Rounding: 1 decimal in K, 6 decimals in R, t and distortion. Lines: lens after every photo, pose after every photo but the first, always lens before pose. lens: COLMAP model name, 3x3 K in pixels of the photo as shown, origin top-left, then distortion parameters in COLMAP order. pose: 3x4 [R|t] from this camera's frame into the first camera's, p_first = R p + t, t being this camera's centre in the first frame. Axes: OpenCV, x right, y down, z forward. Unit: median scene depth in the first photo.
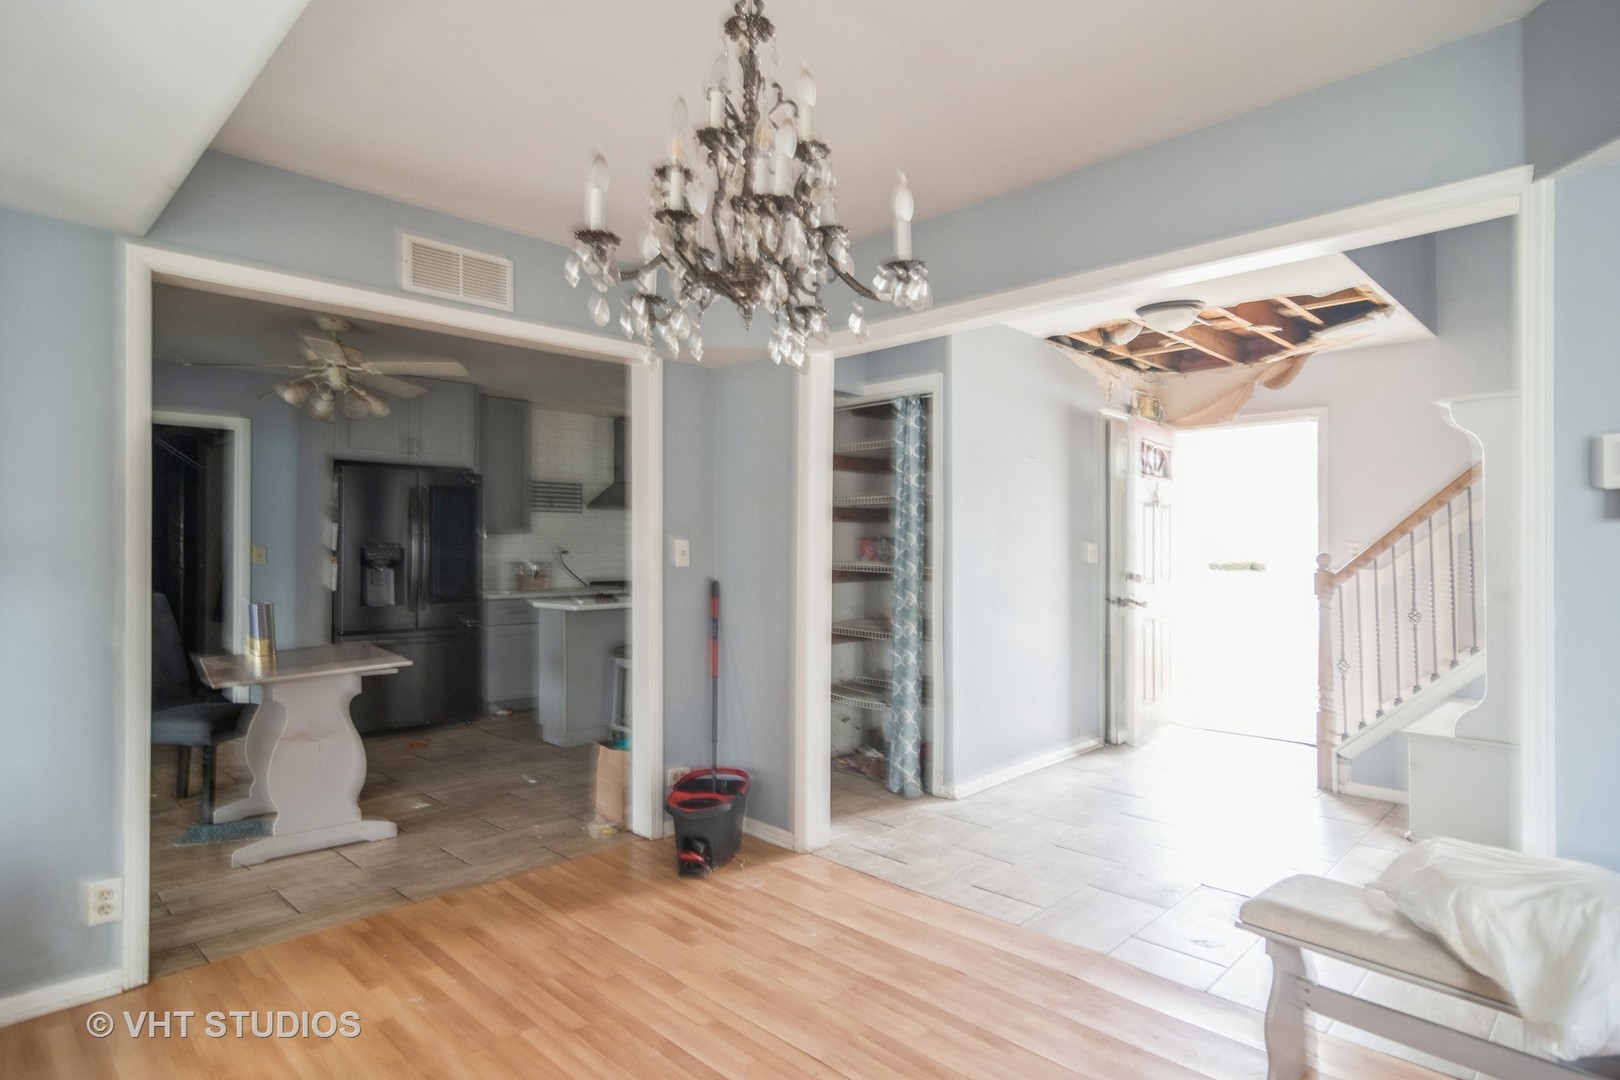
lens RADIAL K [[871.0, 0, 810.0], [0, 871.0, 540.0], [0, 0, 1]] dist [0.001471, 0.000306]
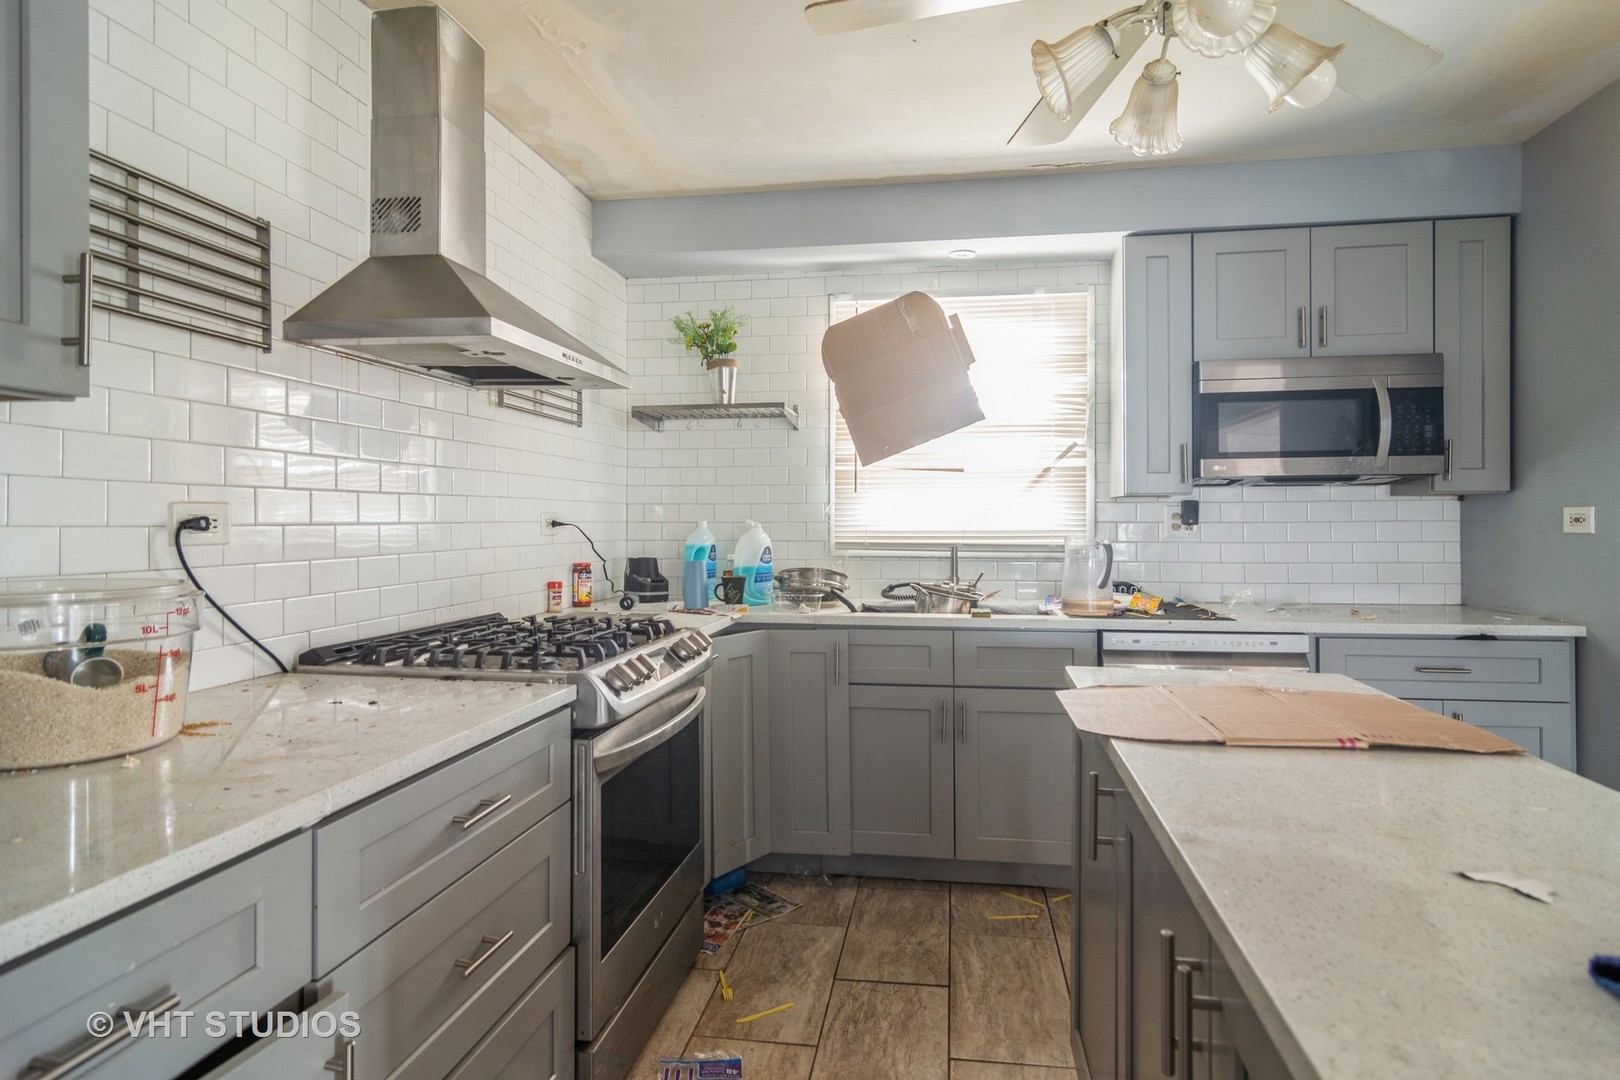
lens RADIAL K [[882.7, 0, 811.2], [0, 882.7, 517.4], [0, 0, 1]] dist [0.004815, 0.001808]
pose [[0.819777, 0.008335, 0.572622, -0.346728], [-0.010030, 0.999950, -0.000197, 0.013205], [-0.572595, -0.005582, 0.819819, 0.904882]]
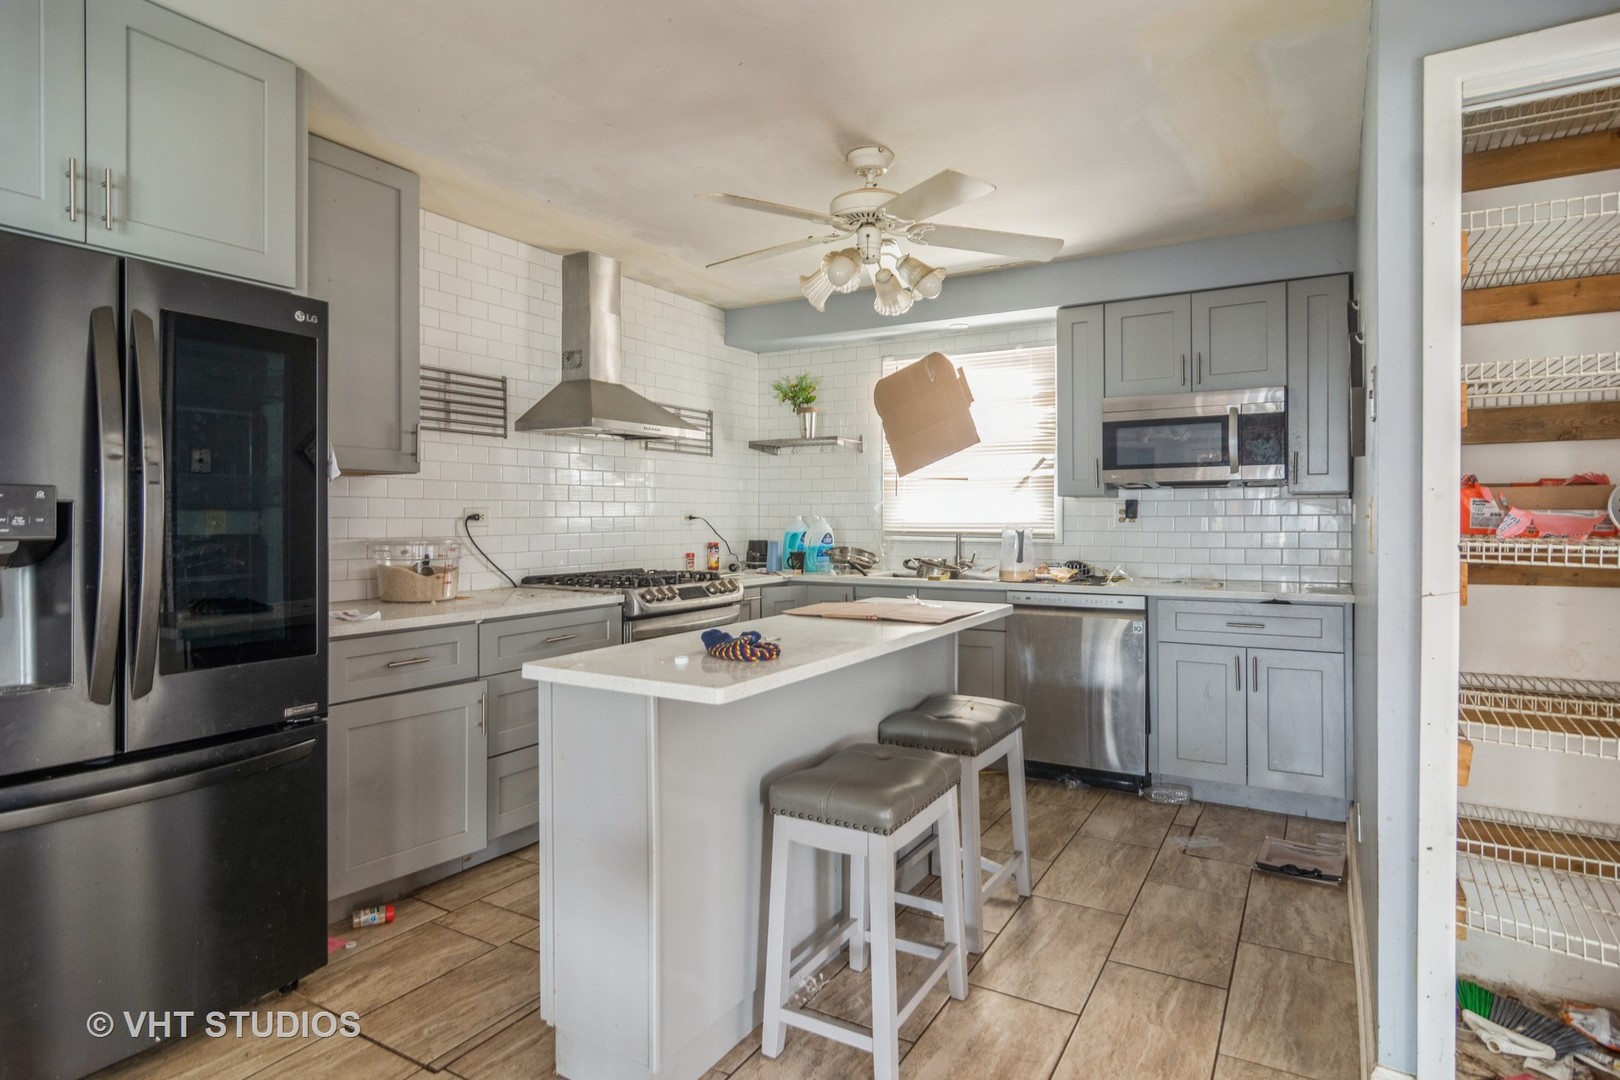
lens RADIAL K [[882.7, 0, 811.2], [0, 882.7, 517.4], [0, 0, 1]] dist [0.004815, 0.001808]
pose [[0.972965, 0.004484, 0.230911, -0.260306], [-0.006610, 0.999943, 0.008436, 0.010244], [-0.230860, -0.009734, 0.972938, 0.581818]]
